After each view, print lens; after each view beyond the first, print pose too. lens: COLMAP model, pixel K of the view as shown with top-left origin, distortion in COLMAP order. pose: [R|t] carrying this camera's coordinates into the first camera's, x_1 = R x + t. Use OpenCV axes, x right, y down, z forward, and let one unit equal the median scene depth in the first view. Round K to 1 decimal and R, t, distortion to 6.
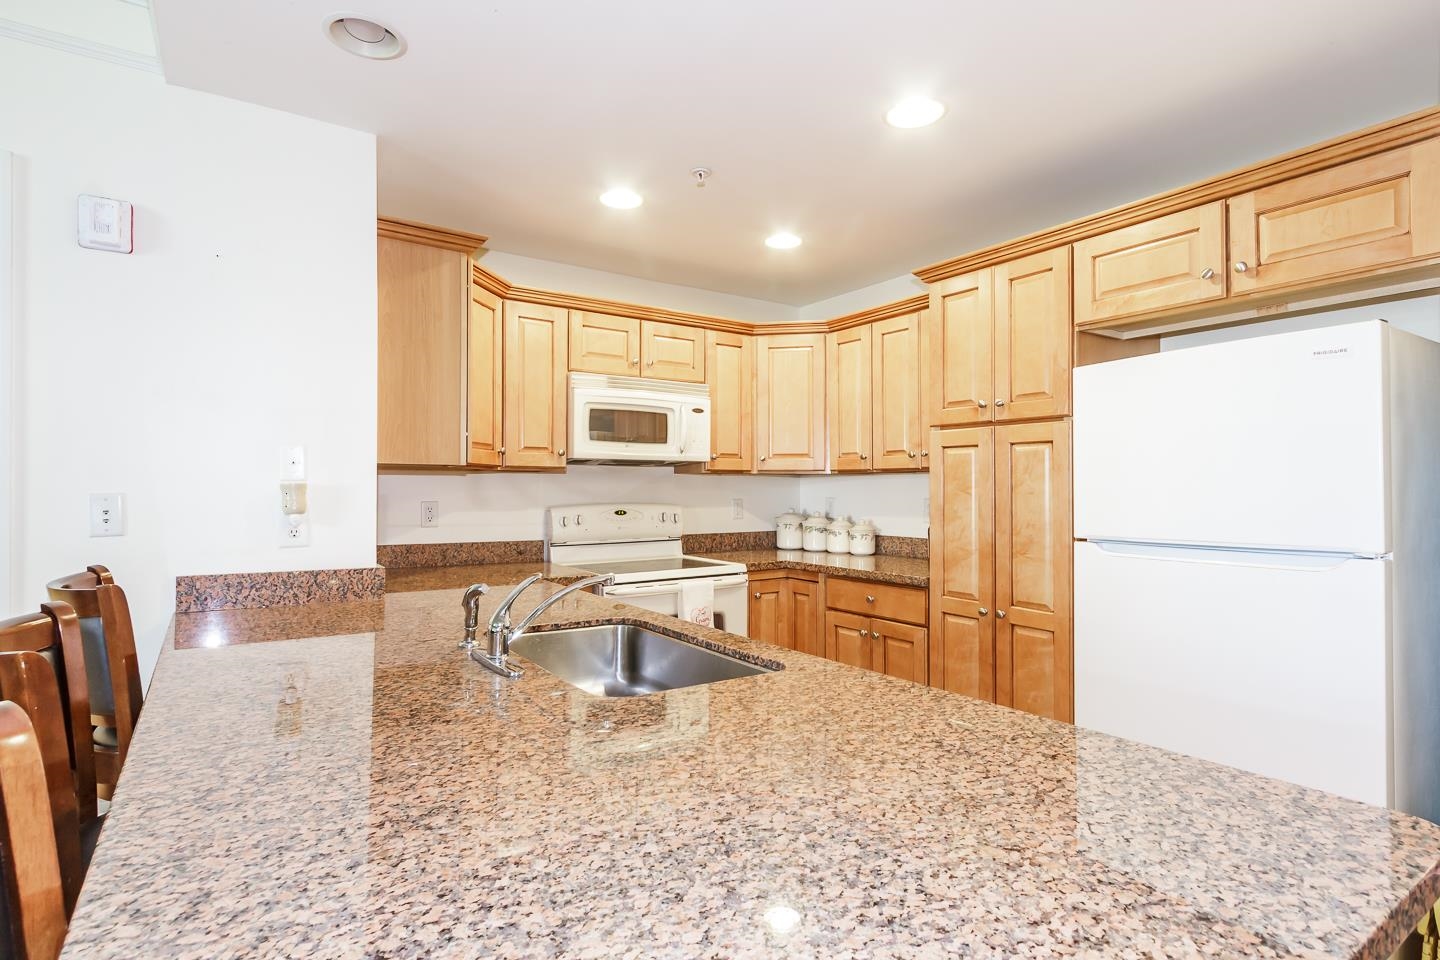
lens RADIAL K [[722.6, 0, 720.0], [0, 722.6, 480.0], [0, 0, 1]] dist [0.001990, 0.000459]
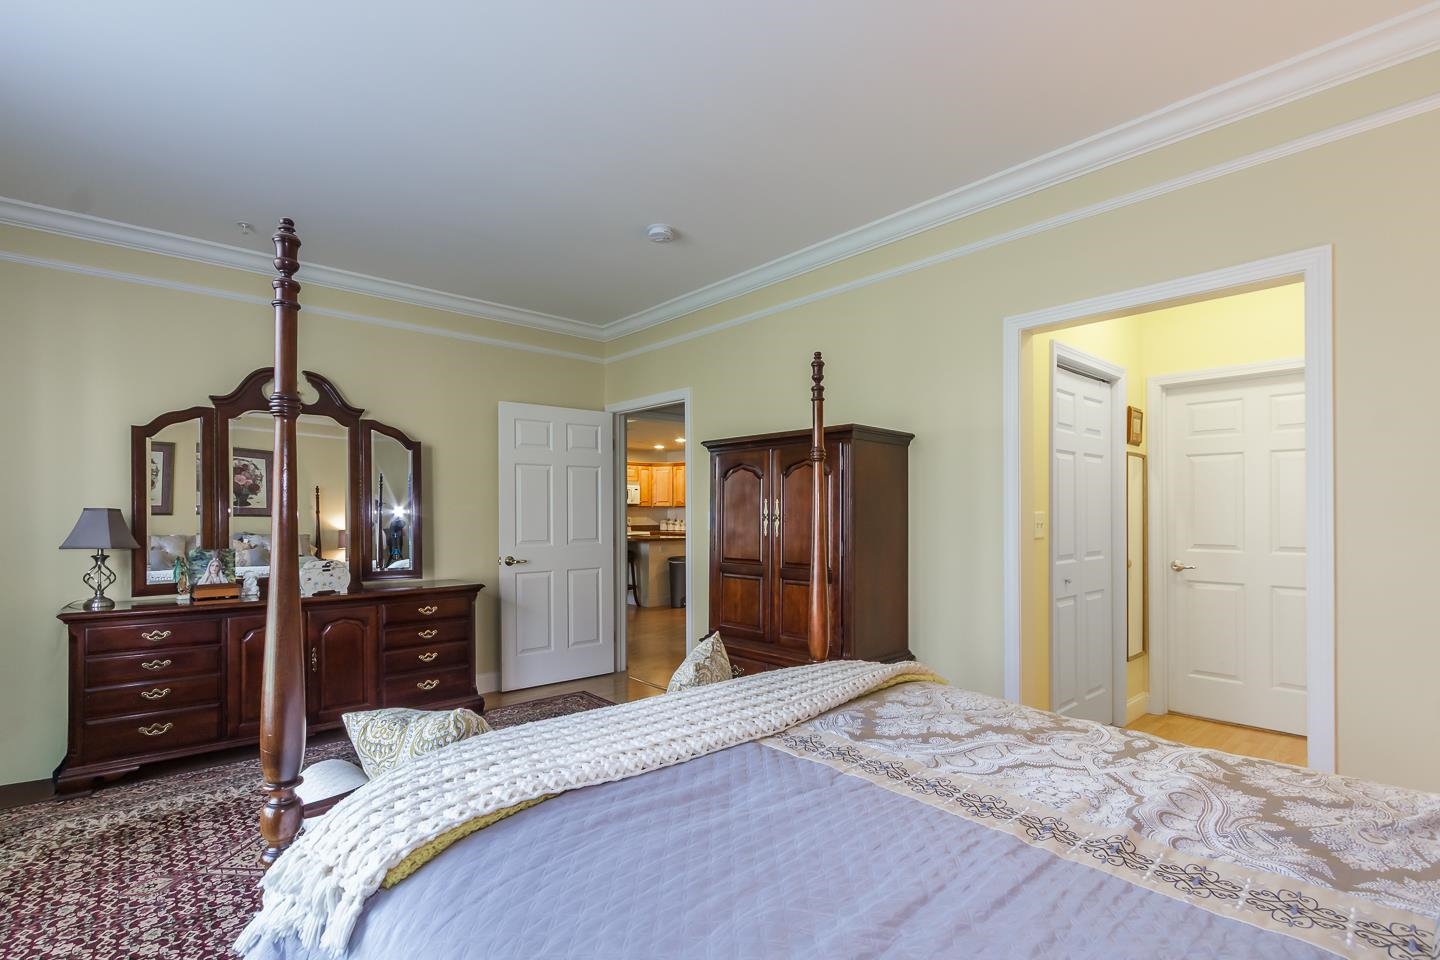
lens RADIAL K [[670.6, 0, 705.7], [0, 670.6, 497.7], [0, 0, 1]] dist [0.011140, -0.000377]
pose [[0.993832, 0.002578, 0.110870, -0.062215], [-0.001463, 0.999948, -0.010134, -0.023998], [-0.110890, 0.009909, 0.993783, -2.560909]]
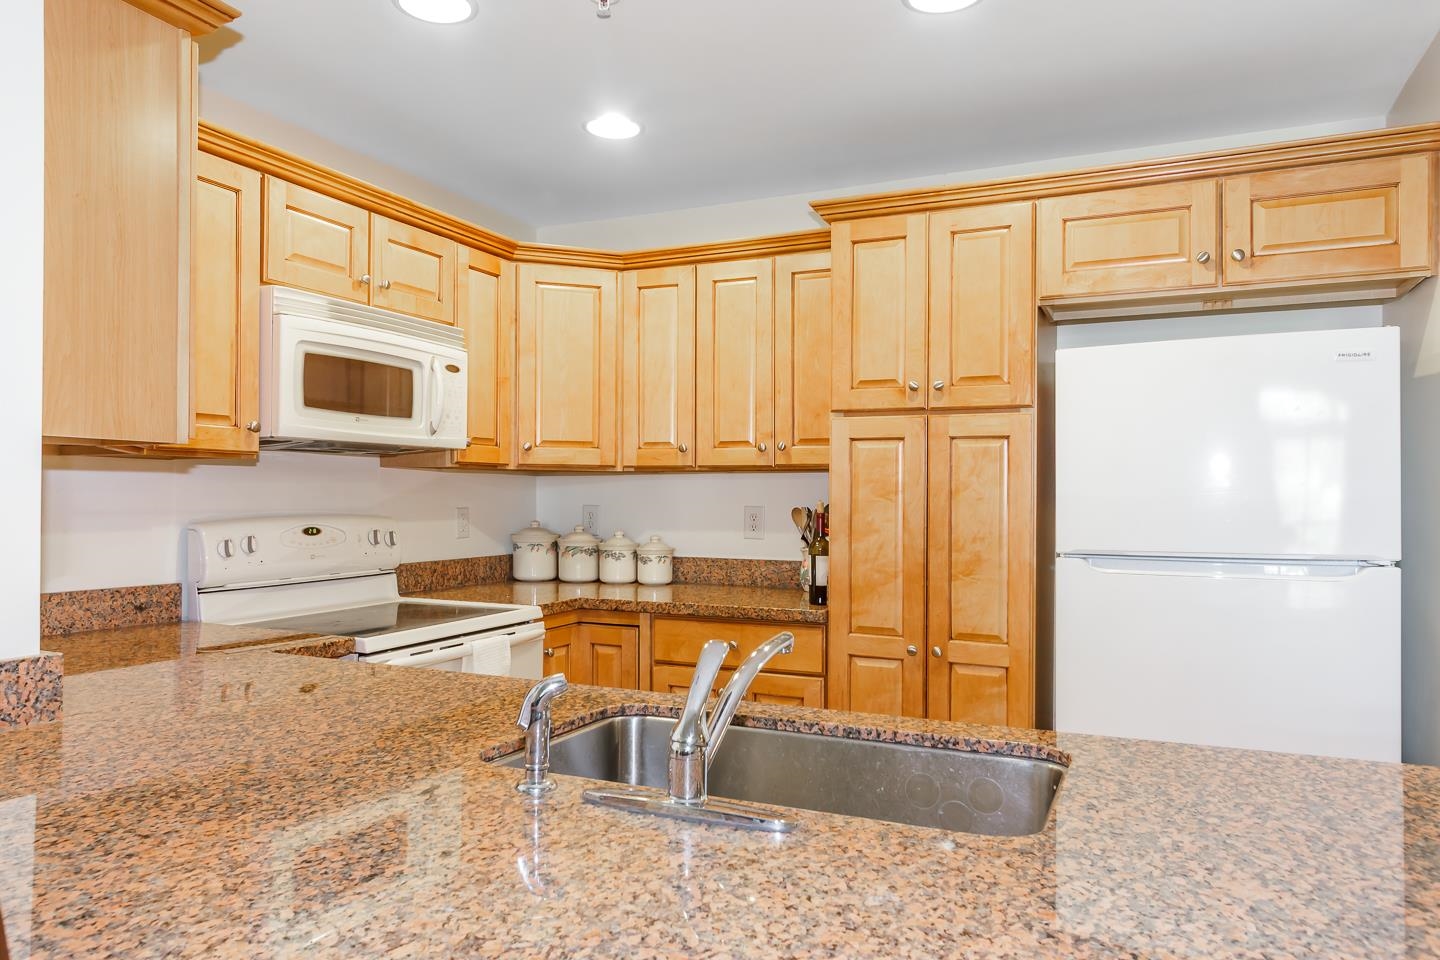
lens RADIAL K [[975.9, 0, 716.6], [0, 975.9, 488.7], [0, 0, 1]] dist [0.005752, -0.001629]
pose [[0.861199, 0.006875, 0.508222, -0.290298], [-0.011046, 0.999926, 0.005191, 0.002761], [-0.508148, -0.010085, 0.861211, 0.156648]]
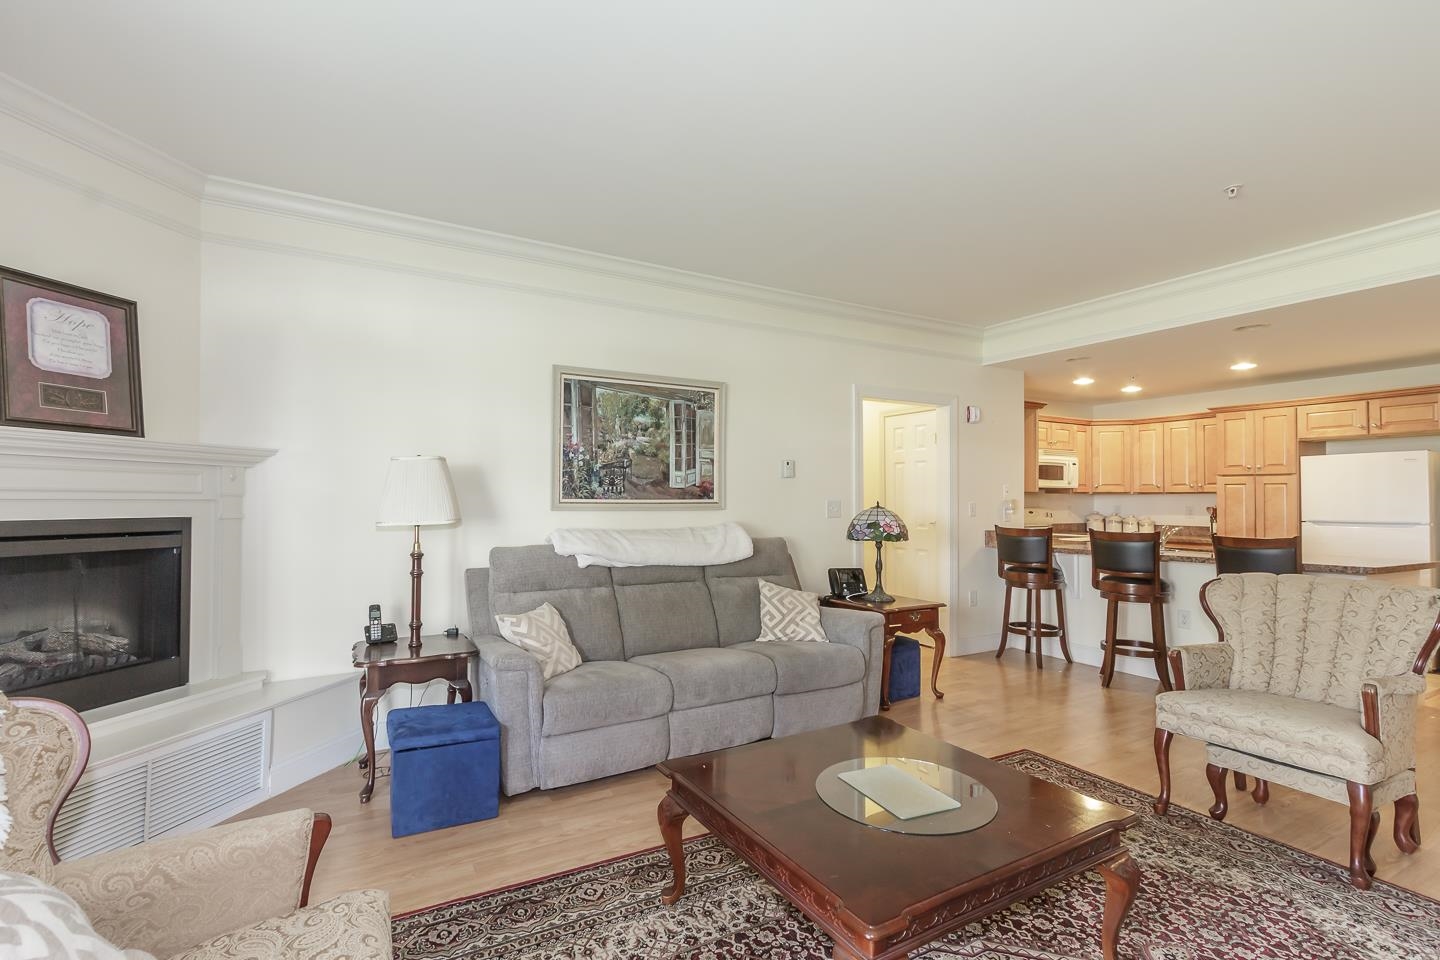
lens RADIAL K [[670.6, 0, 705.7], [0, 670.6, 497.7], [0, 0, 1]] dist [0.011140, -0.000377]
pose [[0.995145, 0.002121, -0.098401, -0.994384], [-0.001157, 0.999951, 0.009855, -0.017810], [0.098417, -0.009693, 0.995098, -1.166794]]
